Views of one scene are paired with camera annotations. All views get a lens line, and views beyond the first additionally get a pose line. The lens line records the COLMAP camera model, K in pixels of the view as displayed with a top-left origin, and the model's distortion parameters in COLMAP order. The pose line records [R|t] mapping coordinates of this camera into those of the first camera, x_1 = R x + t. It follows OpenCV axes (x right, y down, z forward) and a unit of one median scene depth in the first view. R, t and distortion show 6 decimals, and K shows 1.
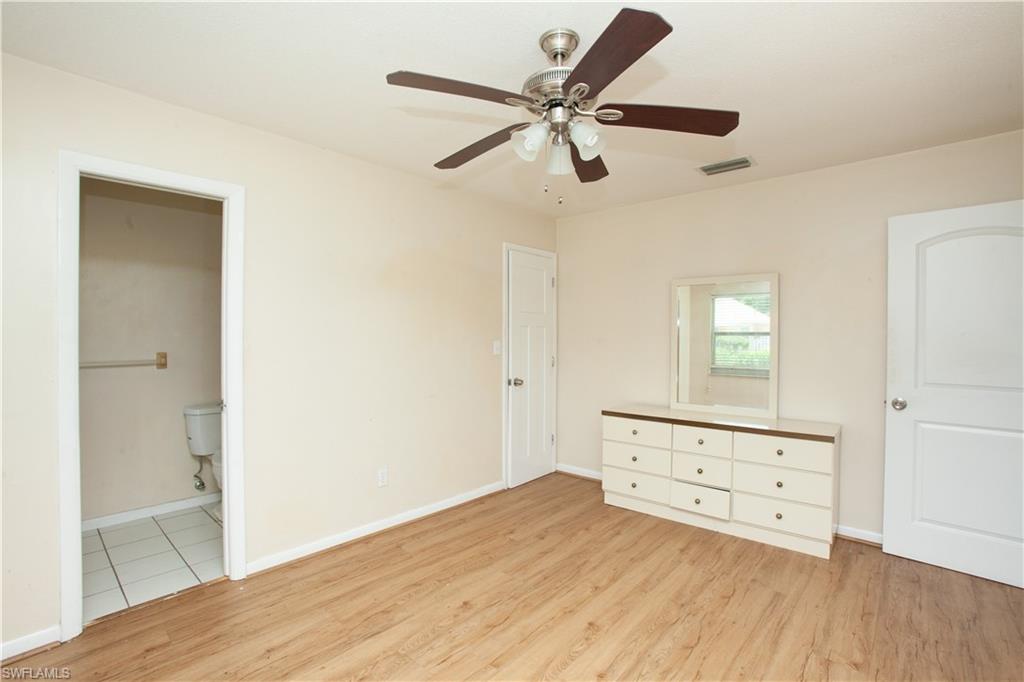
lens RADIAL K [[471.5, 0, 512.0], [0, 471.5, 341.0], [0, 0, 1]] dist [-0.003173, -0.000215]
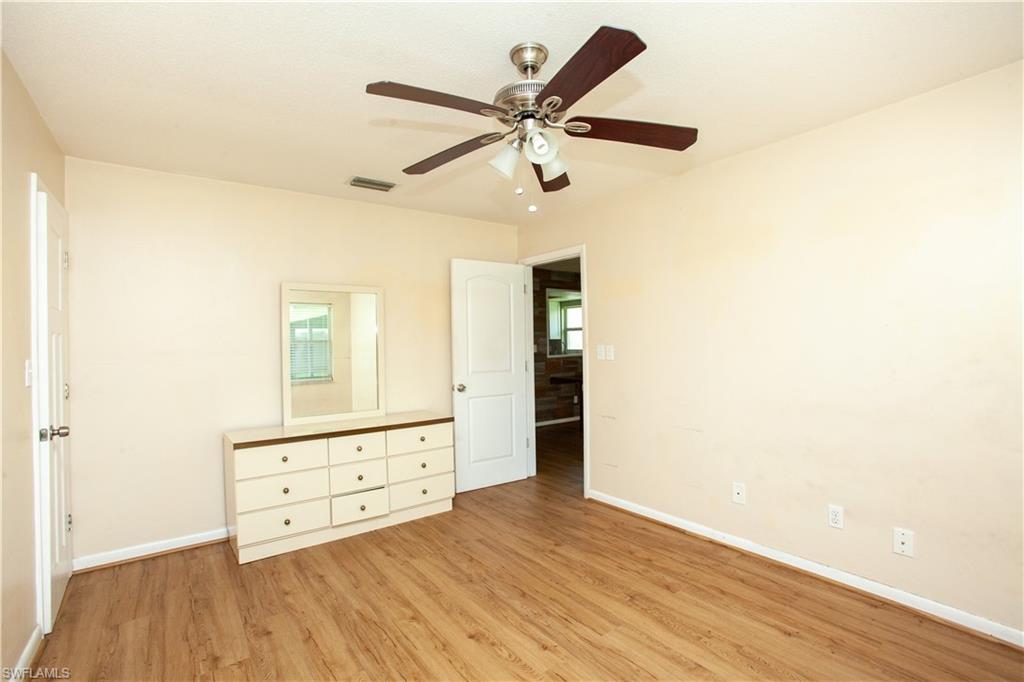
lens RADIAL K [[467.3, 0, 507.0], [0, 467.3, 339.9], [0, 0, 1]] dist [-0.079716, 0.035133]
pose [[0.213915, 0.002781, 0.976848, -0.573508], [0.029124, 0.999533, -0.009223, 0.002014], [-0.976418, 0.030422, 0.213734, 0.559521]]
